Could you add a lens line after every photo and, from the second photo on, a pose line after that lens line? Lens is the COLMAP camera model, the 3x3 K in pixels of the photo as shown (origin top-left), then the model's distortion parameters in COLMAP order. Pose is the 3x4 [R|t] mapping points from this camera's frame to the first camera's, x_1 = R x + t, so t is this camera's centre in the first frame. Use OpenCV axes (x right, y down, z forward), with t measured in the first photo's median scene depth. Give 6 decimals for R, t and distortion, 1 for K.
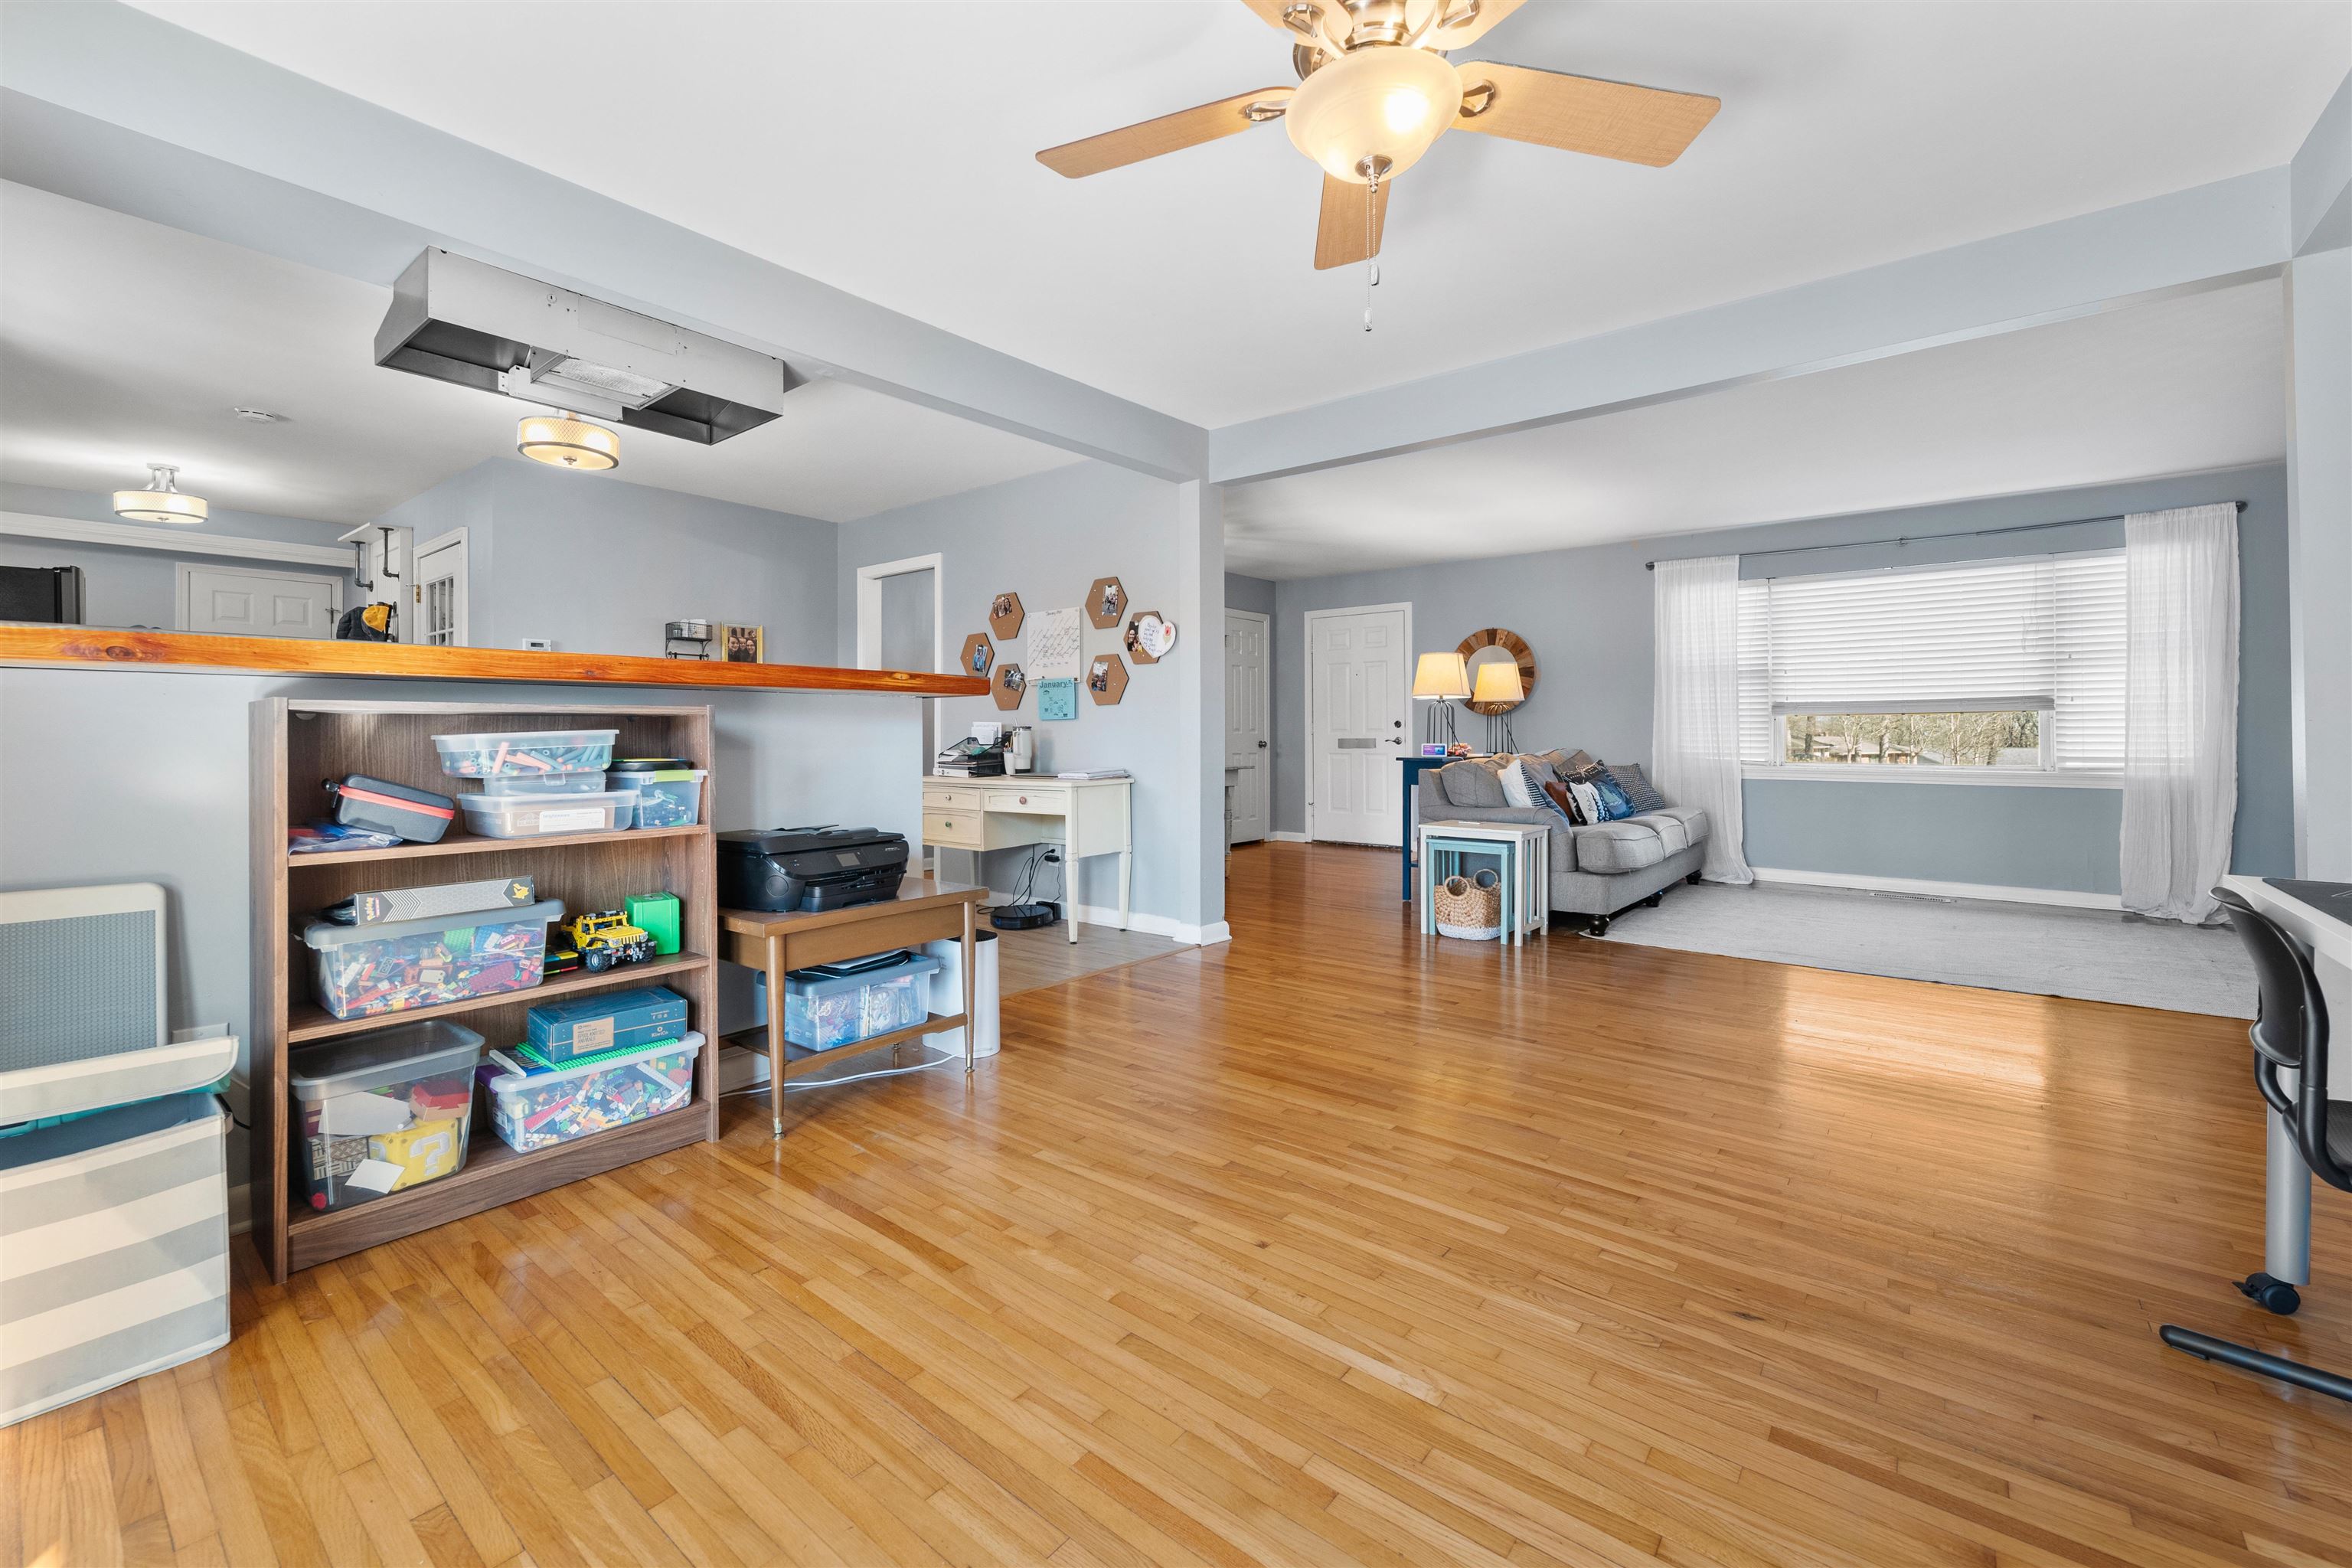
lens RADIAL K [[967.4, 0, 1166.0], [0, 967.4, 731.6], [0, 0, 1]] dist [0.000718, 0.000006]
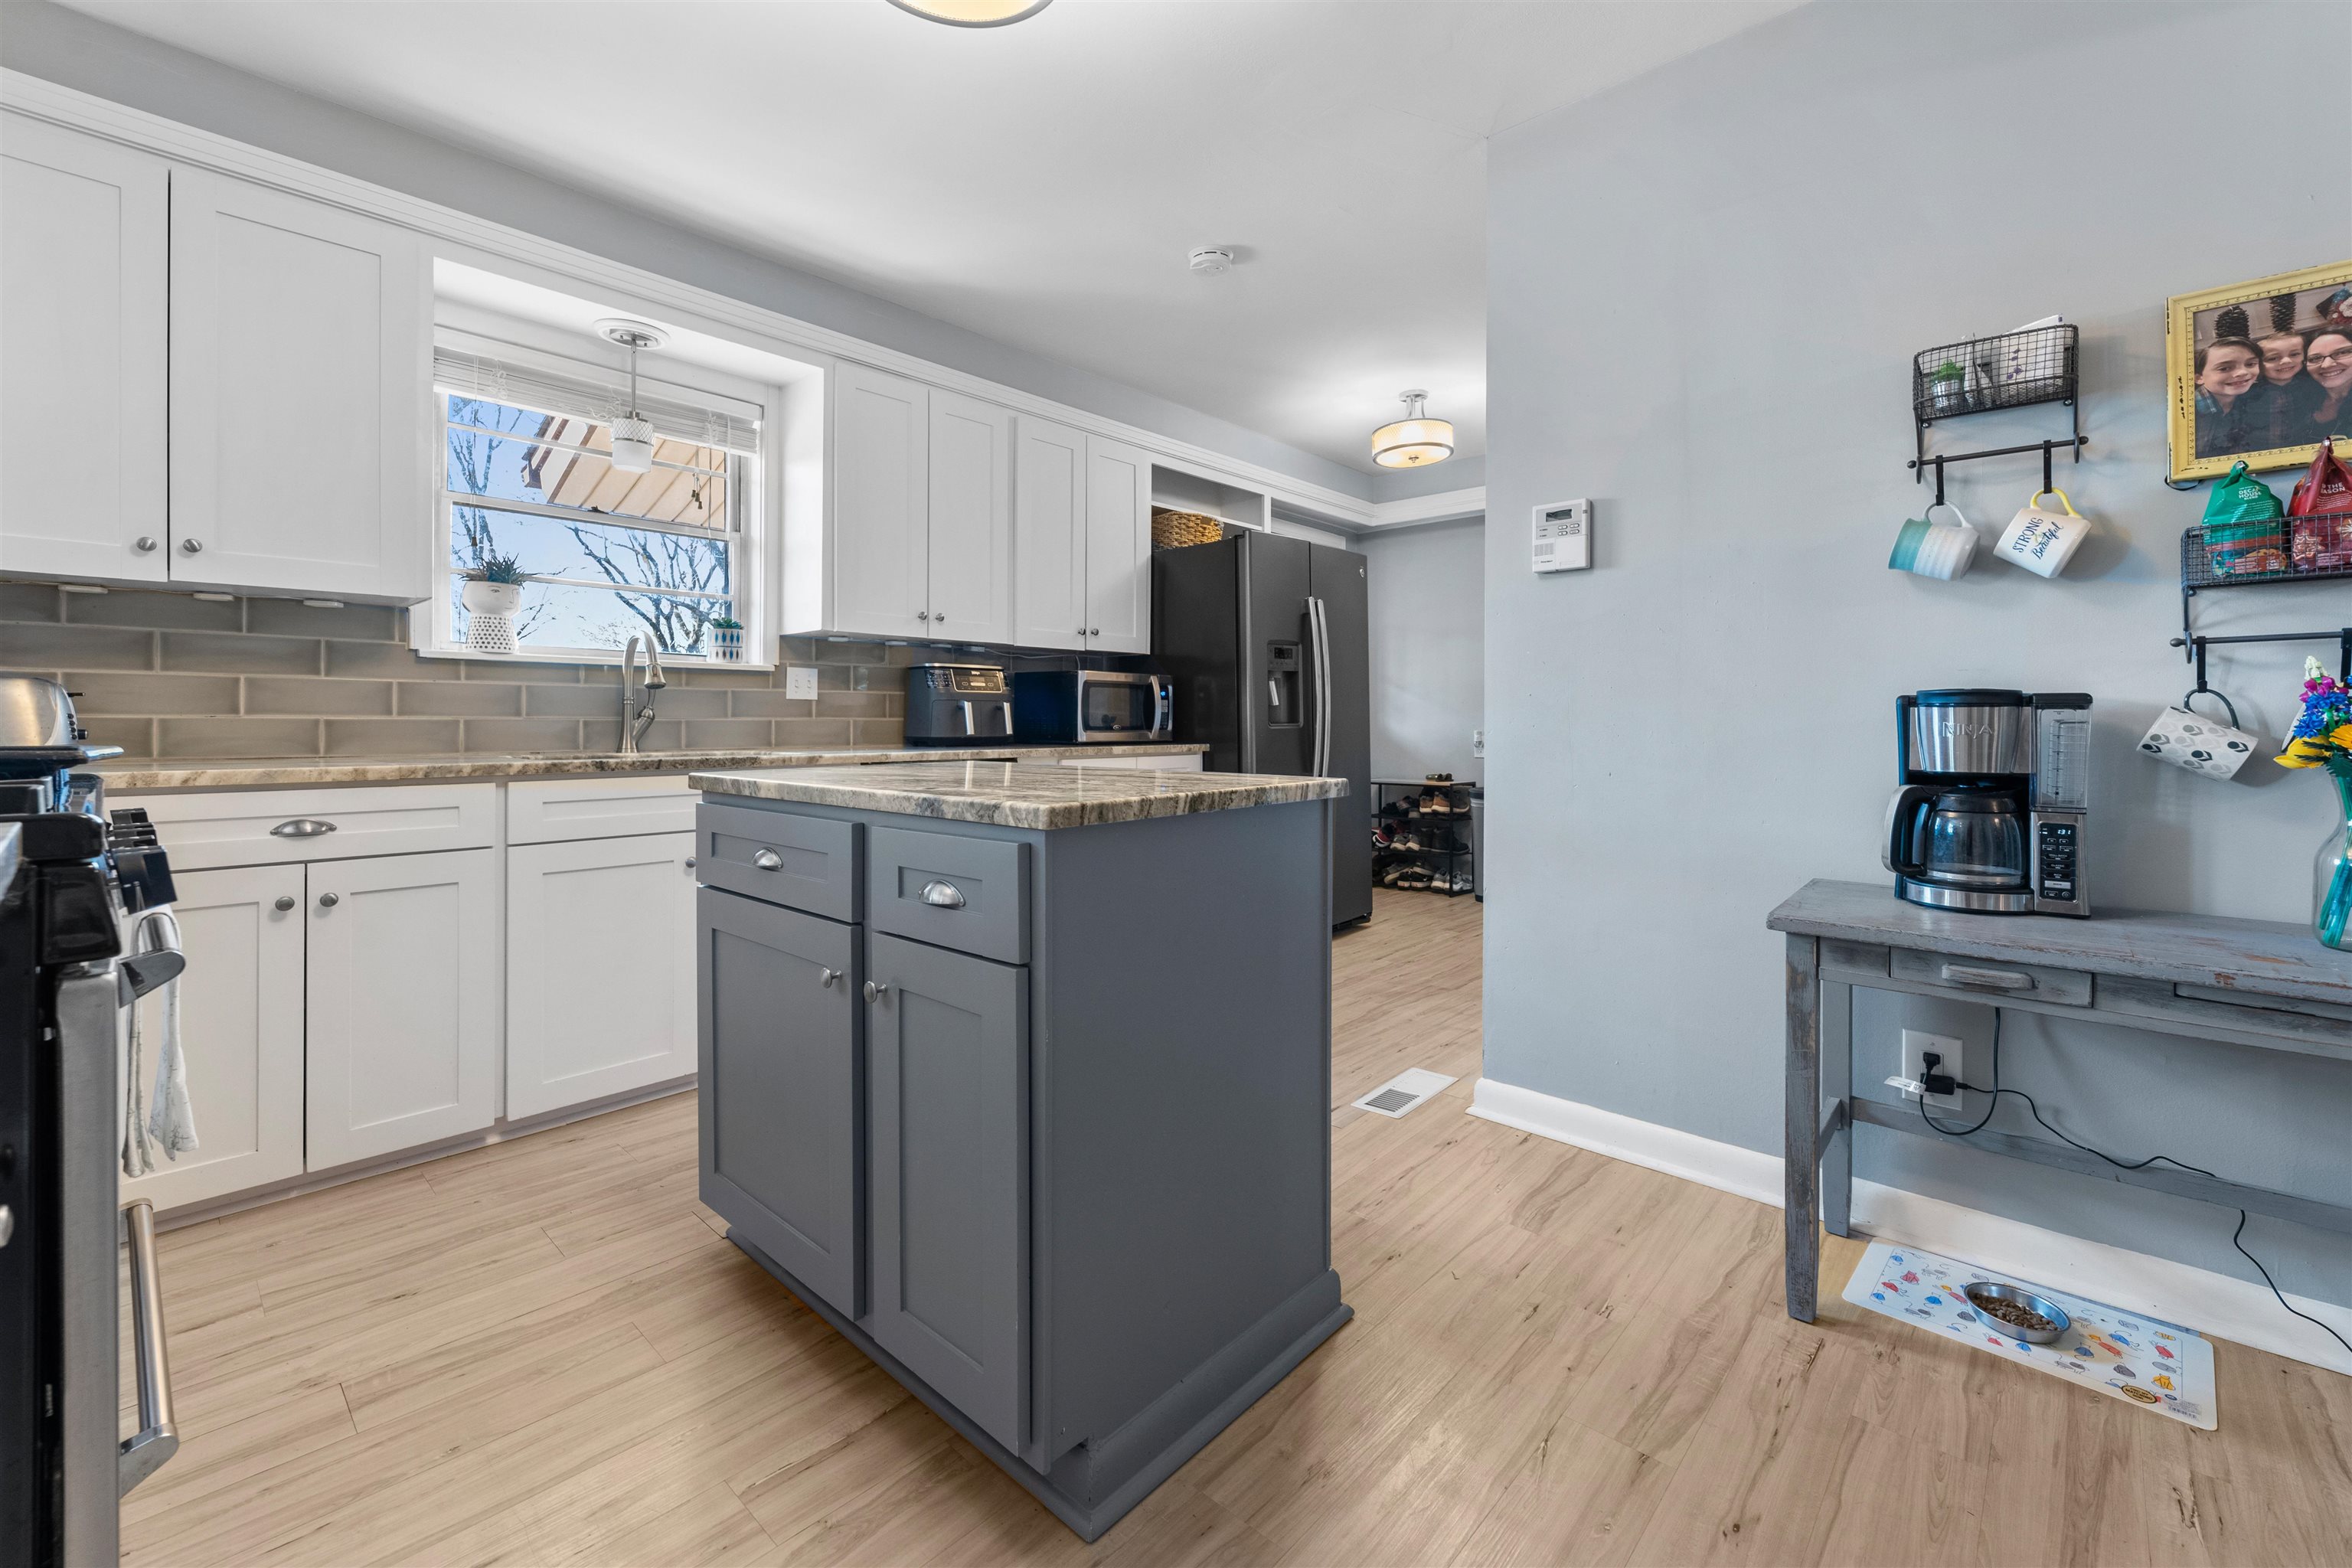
lens RADIAL K [[967.4, 0, 1166.0], [0, 967.4, 731.6], [0, 0, 1]] dist [0.000718, 0.000006]
pose [[-0.055224, 0.014425, -0.998370, -0.180790], [0.001242, 0.999896, 0.014379, 0.002729], [0.998473, -0.000446, -0.055236, 0.782694]]
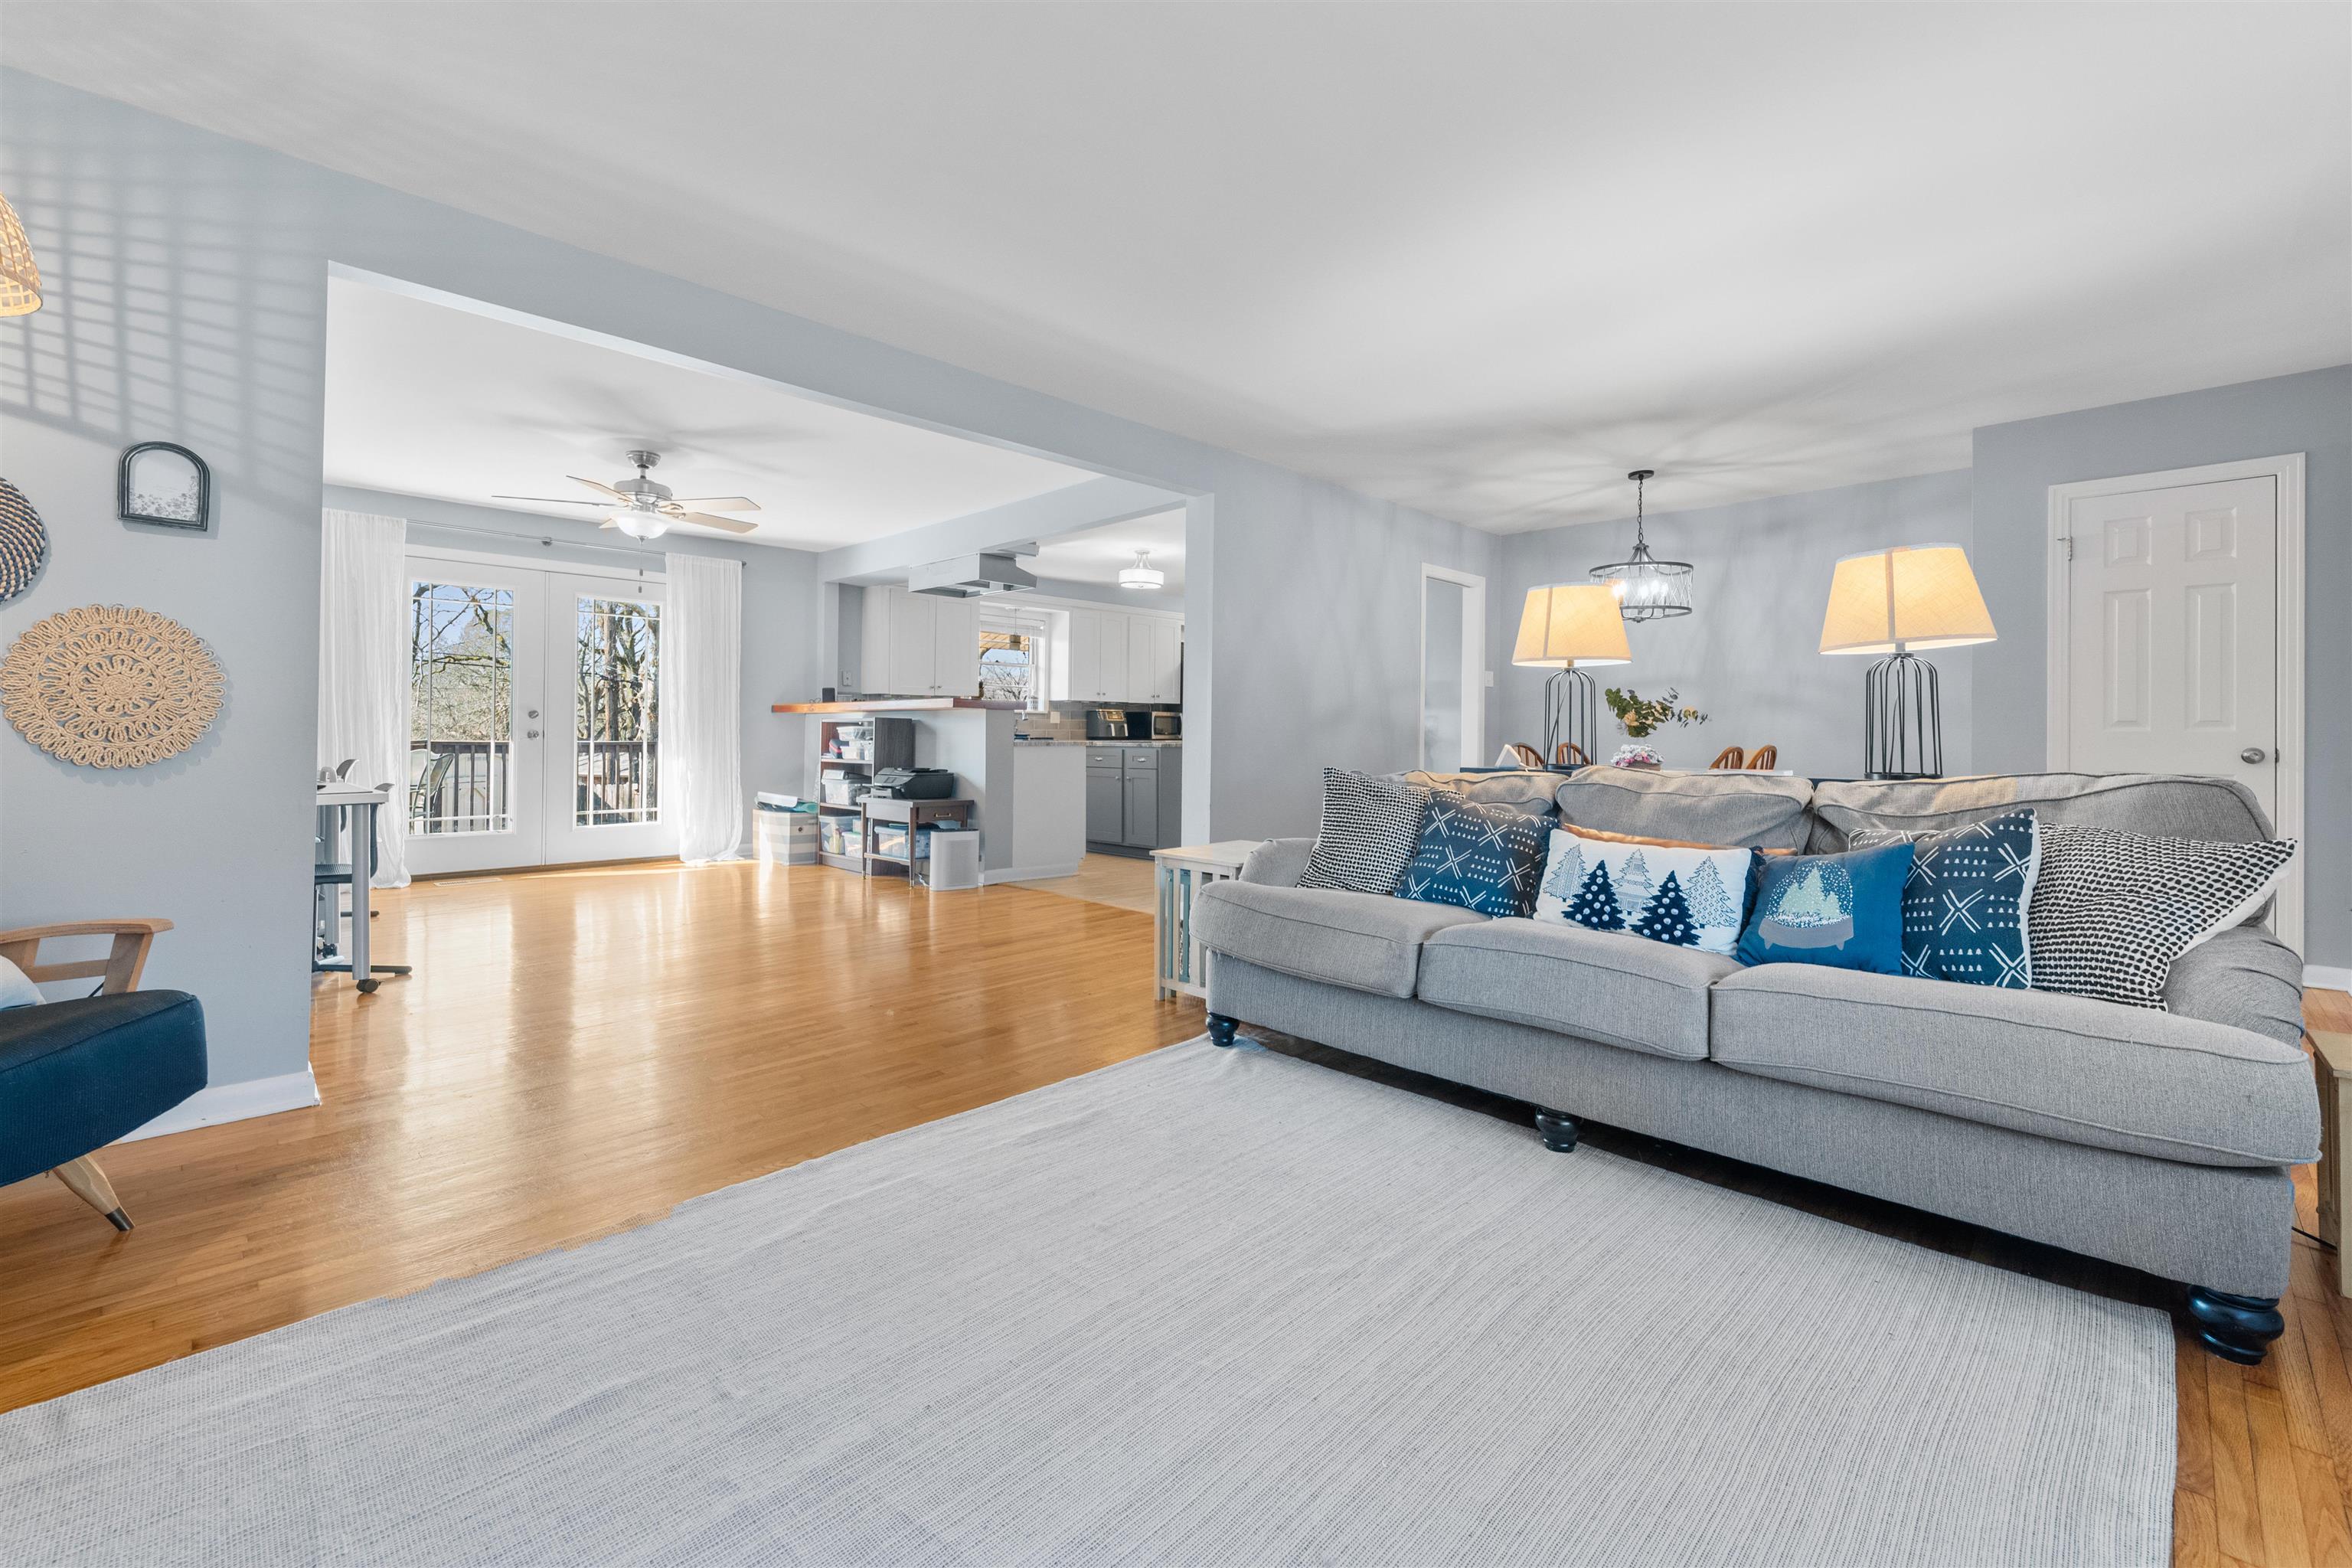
lens RADIAL K [[981.6, 0, 1167.7], [0, 981.6, 719.5], [0, 0, 1]] dist [0.000263, -0.000103]
pose [[-0.090050, -0.012061, -0.995864, 0.928929], [-0.002861, 0.999926, -0.011852, 0.004748], [0.995933, 0.001782, -0.090078, 0.874258]]
